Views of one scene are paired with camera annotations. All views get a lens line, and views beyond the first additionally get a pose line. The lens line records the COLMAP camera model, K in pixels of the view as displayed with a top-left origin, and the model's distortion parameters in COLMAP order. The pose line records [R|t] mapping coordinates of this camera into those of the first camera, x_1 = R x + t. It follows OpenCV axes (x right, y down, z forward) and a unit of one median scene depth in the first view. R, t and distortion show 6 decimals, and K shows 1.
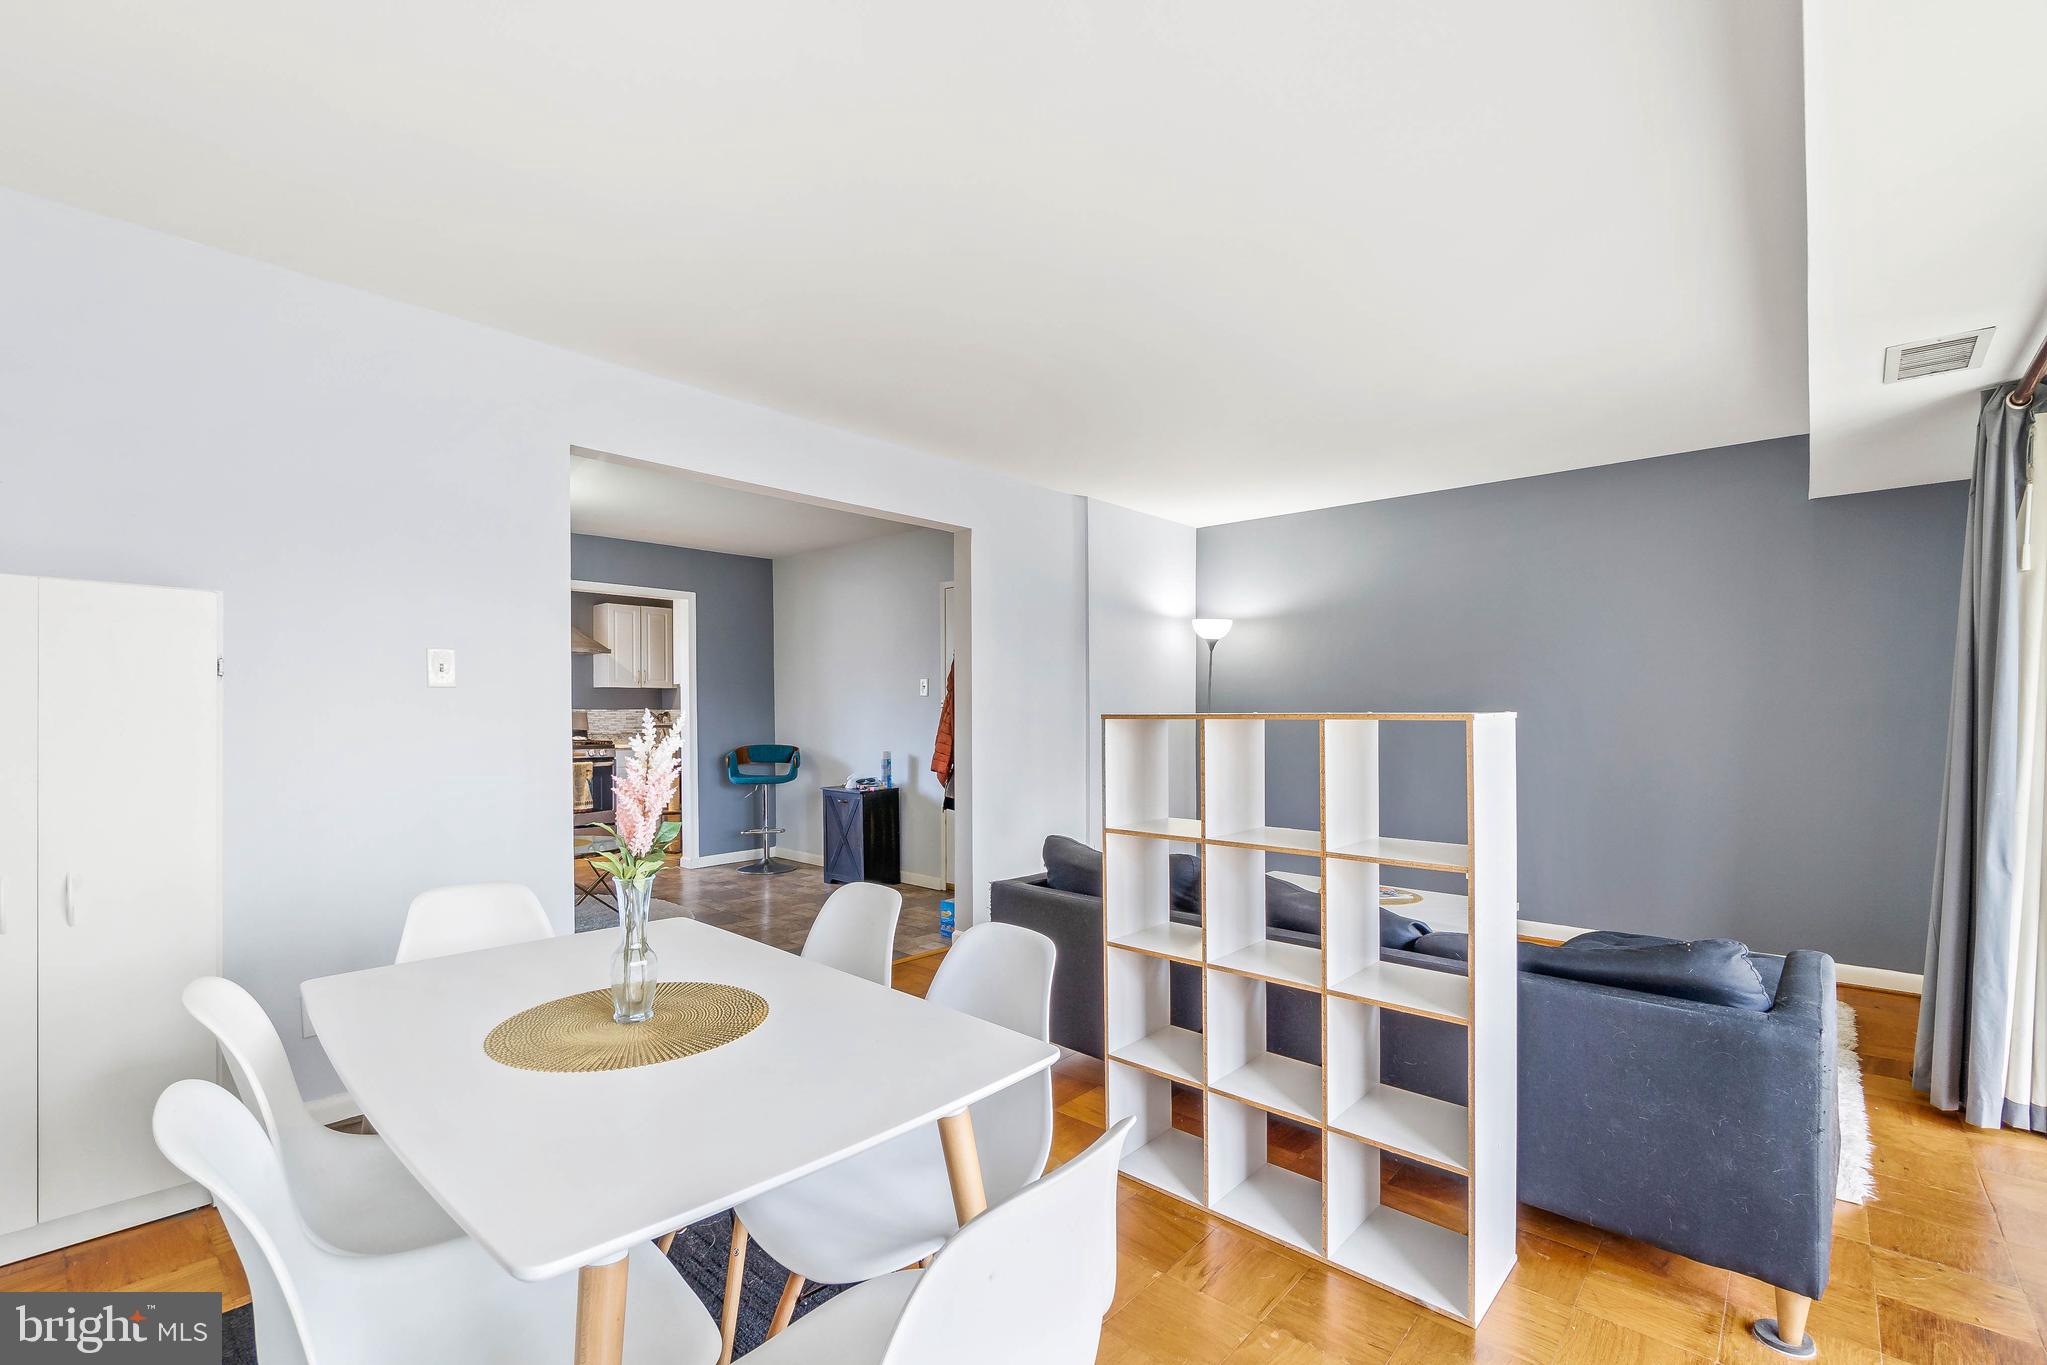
lens RADIAL K [[884.4, 0, 1018.8], [0, 884.4, 693.7], [0, 0, 1]] dist [-0.001243, 0.000094]
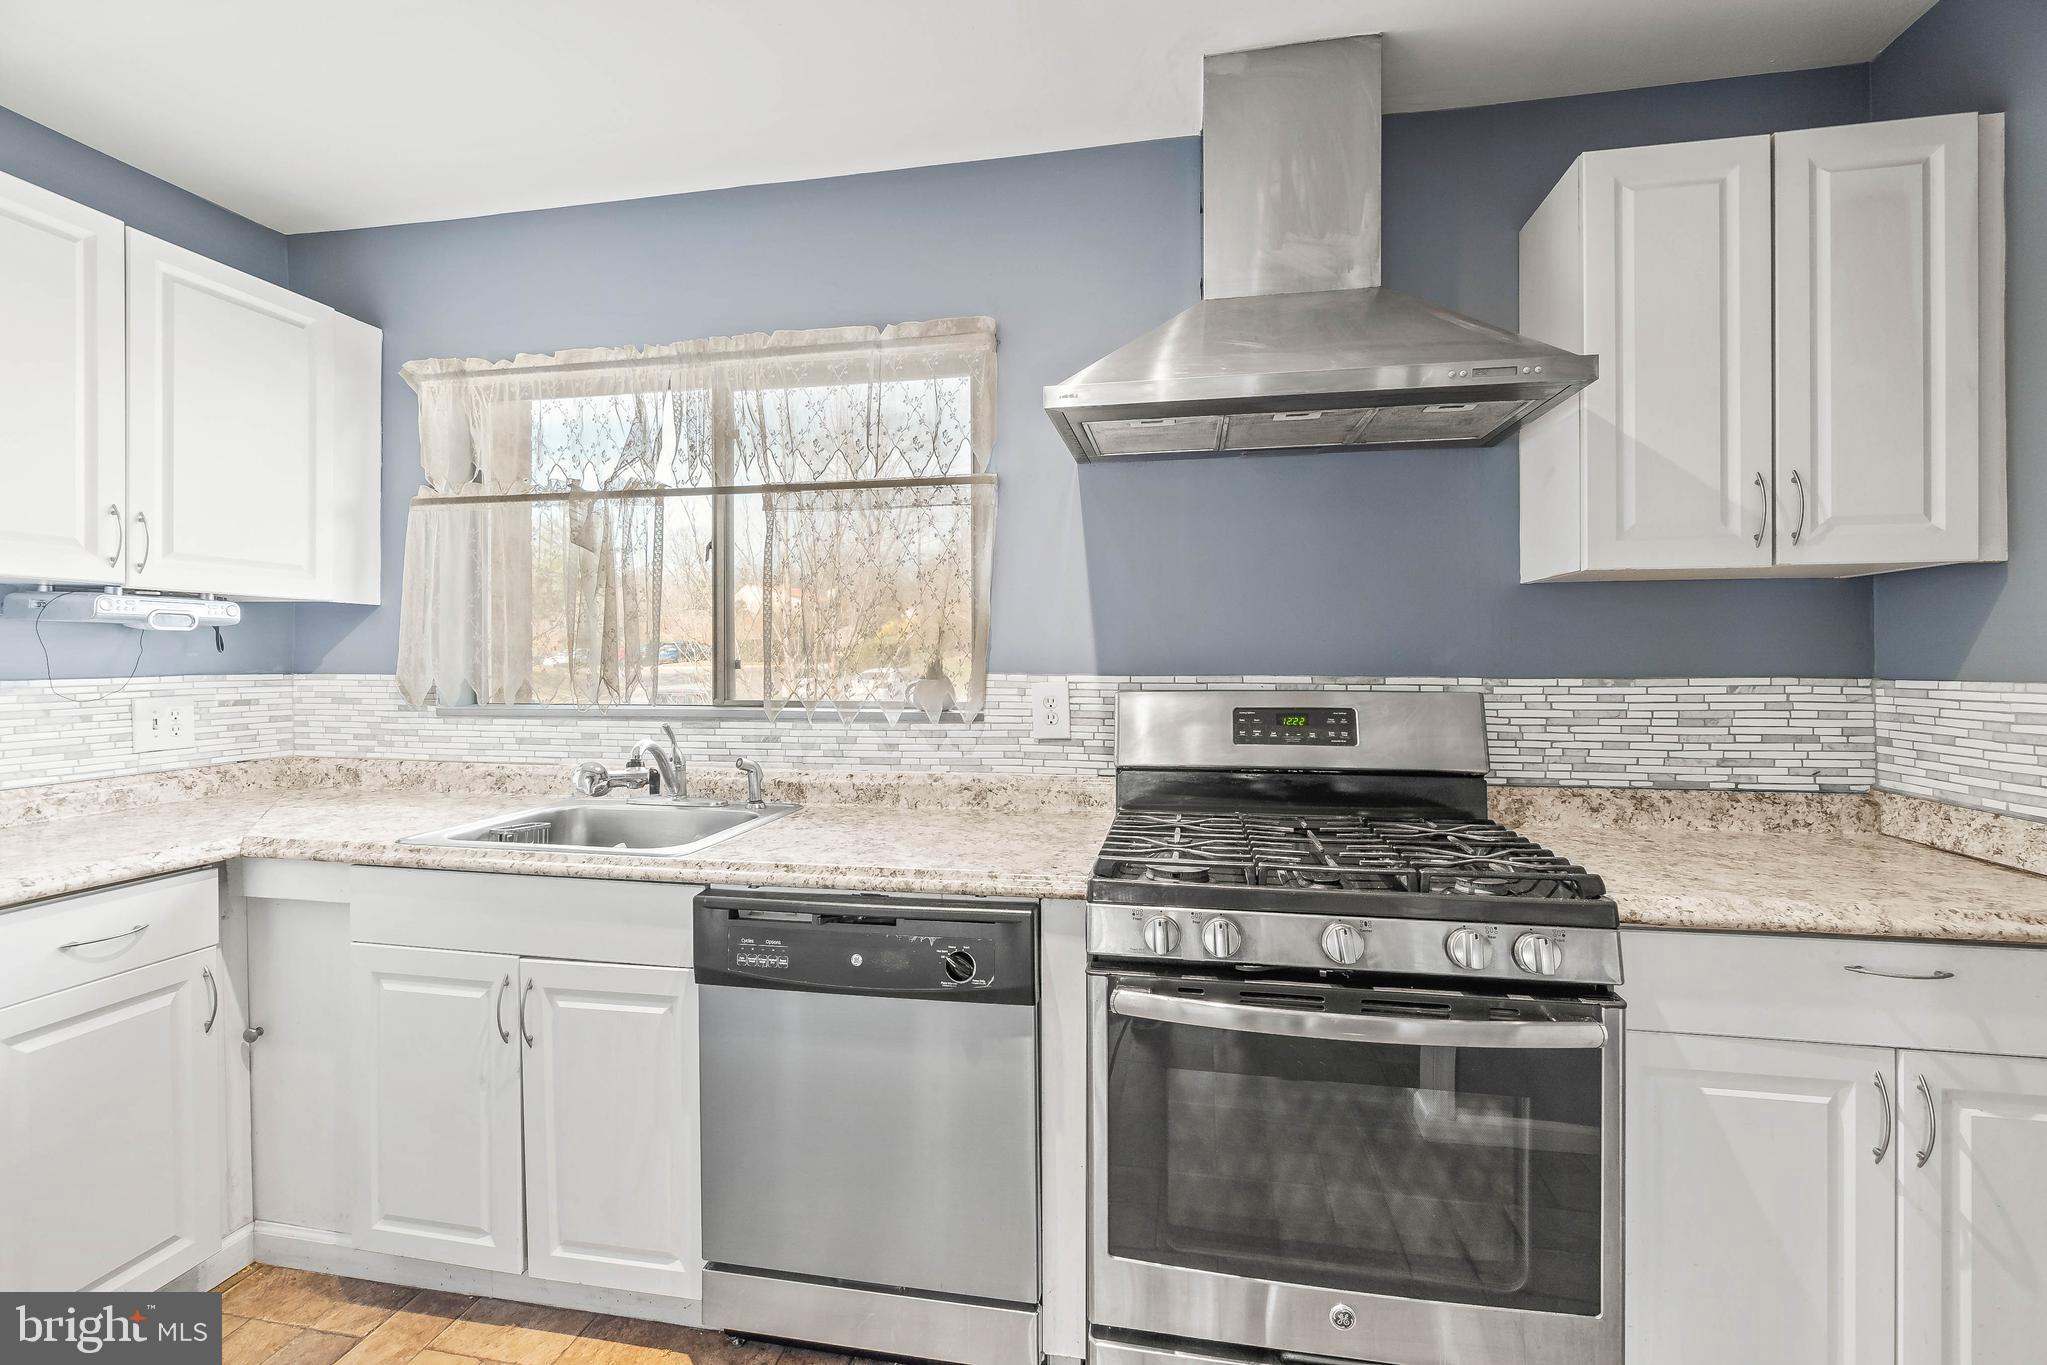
lens RADIAL K [[891.7, 0, 1028.3], [0, 891.7, 662.7], [0, 0, 1]] dist [-0.003722, -0.000069]
pose [[0.526360, 0.006035, -0.850241, -0.390340], [0.011674, 0.999829, 0.014324, 0.010324], [0.850182, -0.017465, 0.526199, 0.855364]]
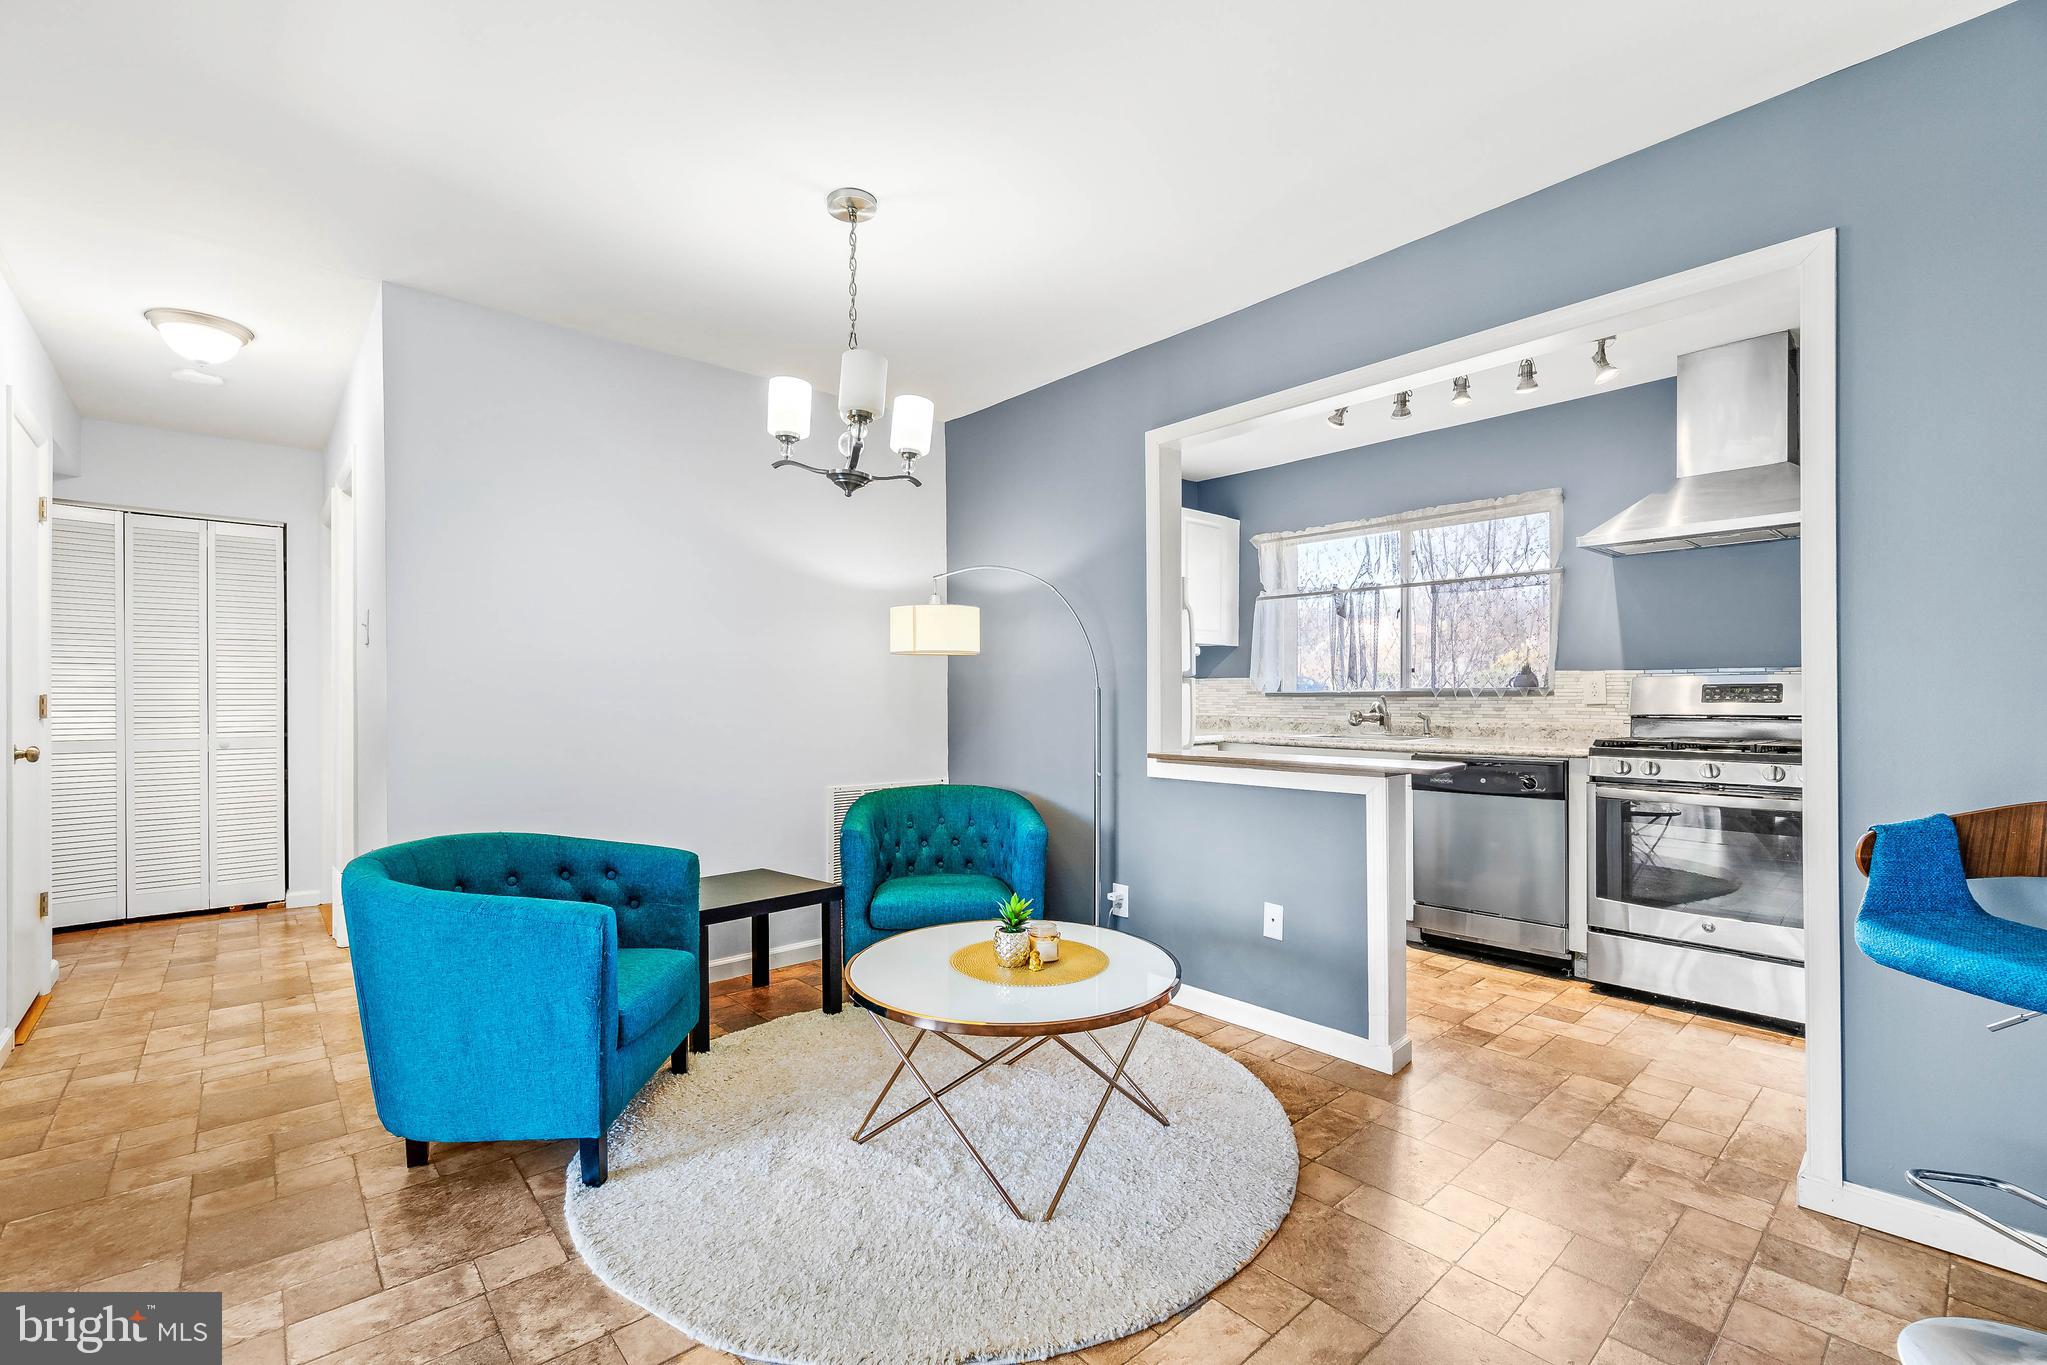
lens RADIAL K [[884.5, 0, 1020.1], [0, 884.5, 698.3], [0, 0, 1]] dist [-0.000409, 0.000068]
pose [[-0.099996, 0.003309, -0.994982, -0.065426], [0.012942, 0.999914, 0.002025, 0.029249], [0.994904, -0.012675, -0.100031, 0.720031]]
